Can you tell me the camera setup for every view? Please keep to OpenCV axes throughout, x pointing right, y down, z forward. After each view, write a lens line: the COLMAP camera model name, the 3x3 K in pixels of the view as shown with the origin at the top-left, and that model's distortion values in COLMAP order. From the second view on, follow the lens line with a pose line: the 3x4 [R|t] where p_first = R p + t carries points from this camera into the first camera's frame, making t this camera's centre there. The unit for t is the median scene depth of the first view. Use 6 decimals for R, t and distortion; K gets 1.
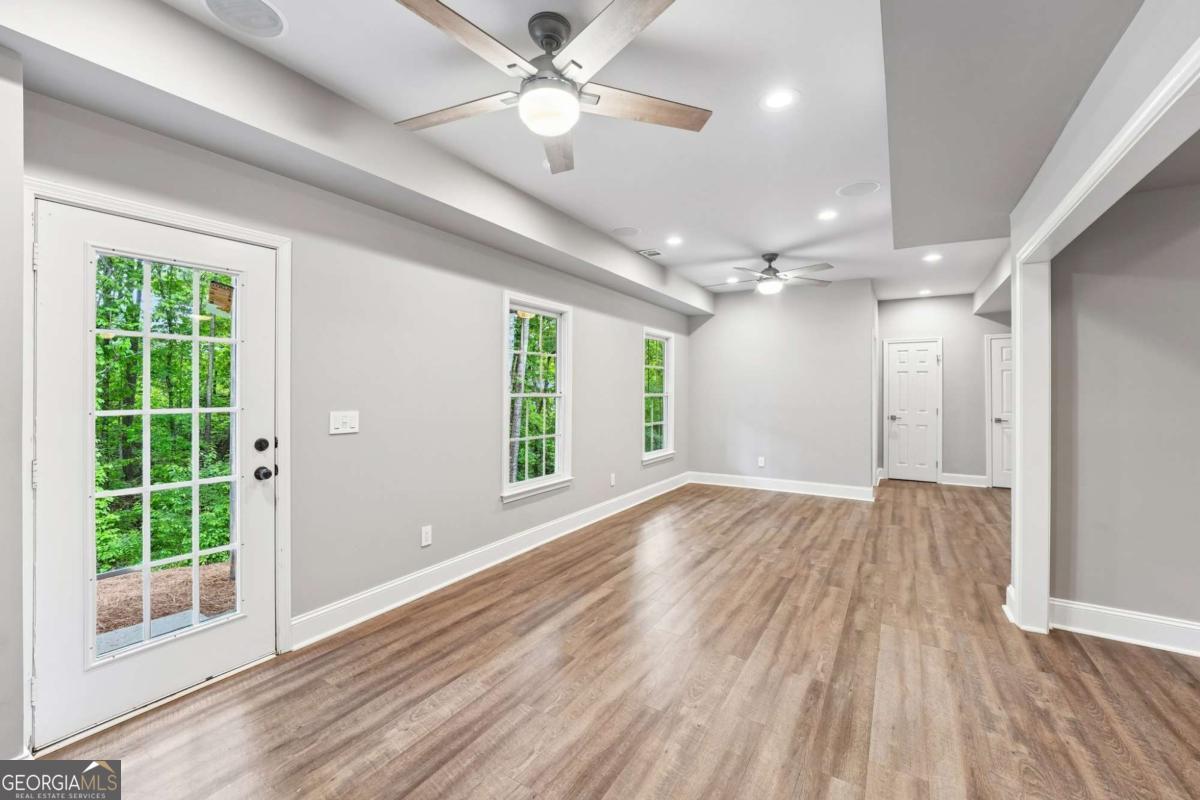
lens RADIAL K [[484.3, 0, 601.8], [0, 484.3, 398.2], [0, 0, 1]] dist [-0.005946, 0.000232]
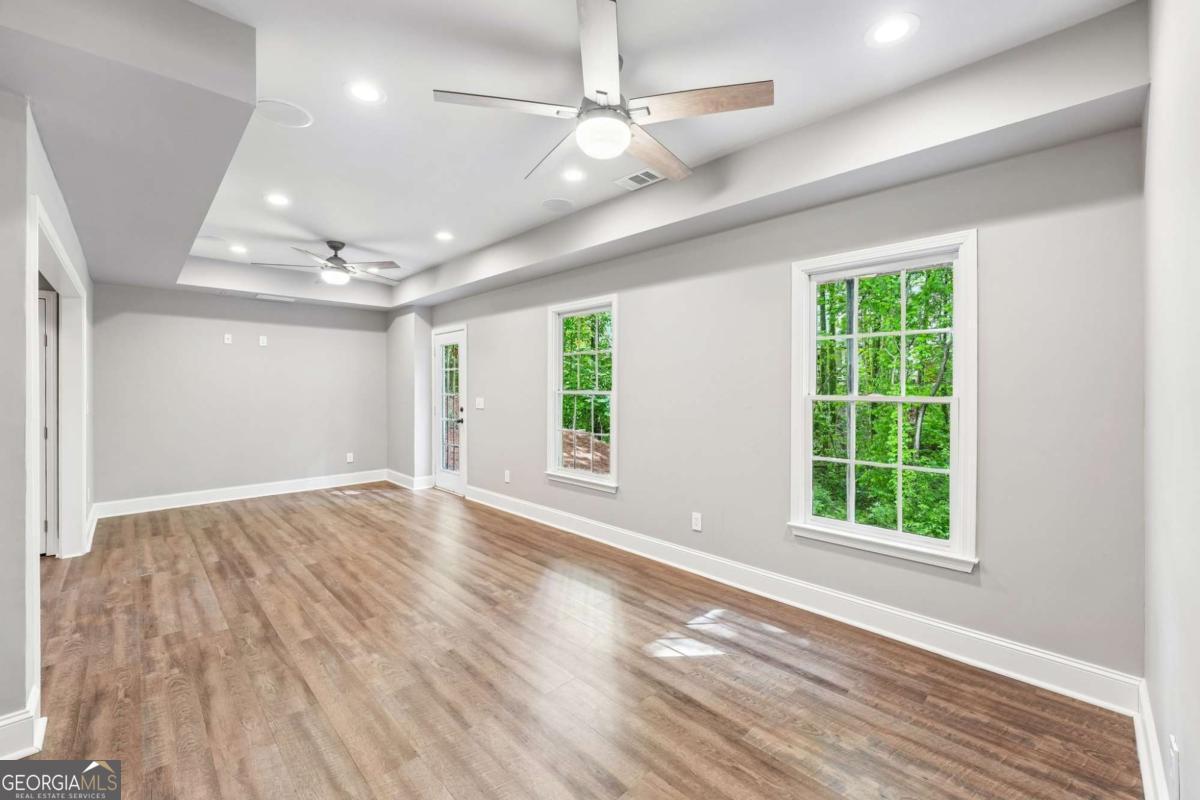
lens RADIAL K [[507.1, 0, 606.4], [0, 507.1, 383.8], [0, 0, 1]] dist [-0.001137, 0.006315]
pose [[-0.255646, -0.003609, -0.966764, 1.211690], [-0.009804, 0.999951, -0.001141, -0.031376], [0.966721, 0.009187, -0.255669, 1.753353]]
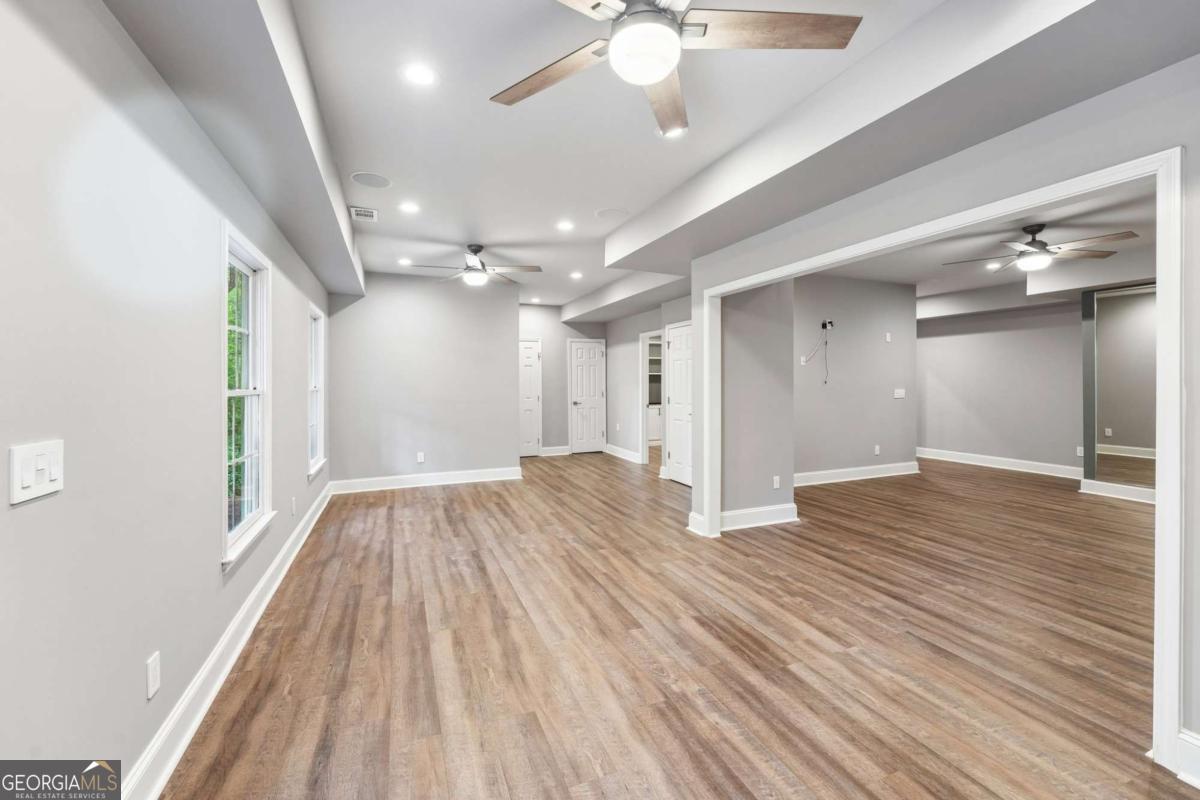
lens RADIAL K [[485.9, 0, 596.7], [0, 485.9, 389.5], [0, 0, 1]] dist [-0.007814, 0.000066]
pose [[0.594834, -0.021347, 0.803565, -0.481180], [0.021300, 0.999715, 0.010790, -0.010802], [-0.803566, 0.010697, 0.595120, 0.318285]]
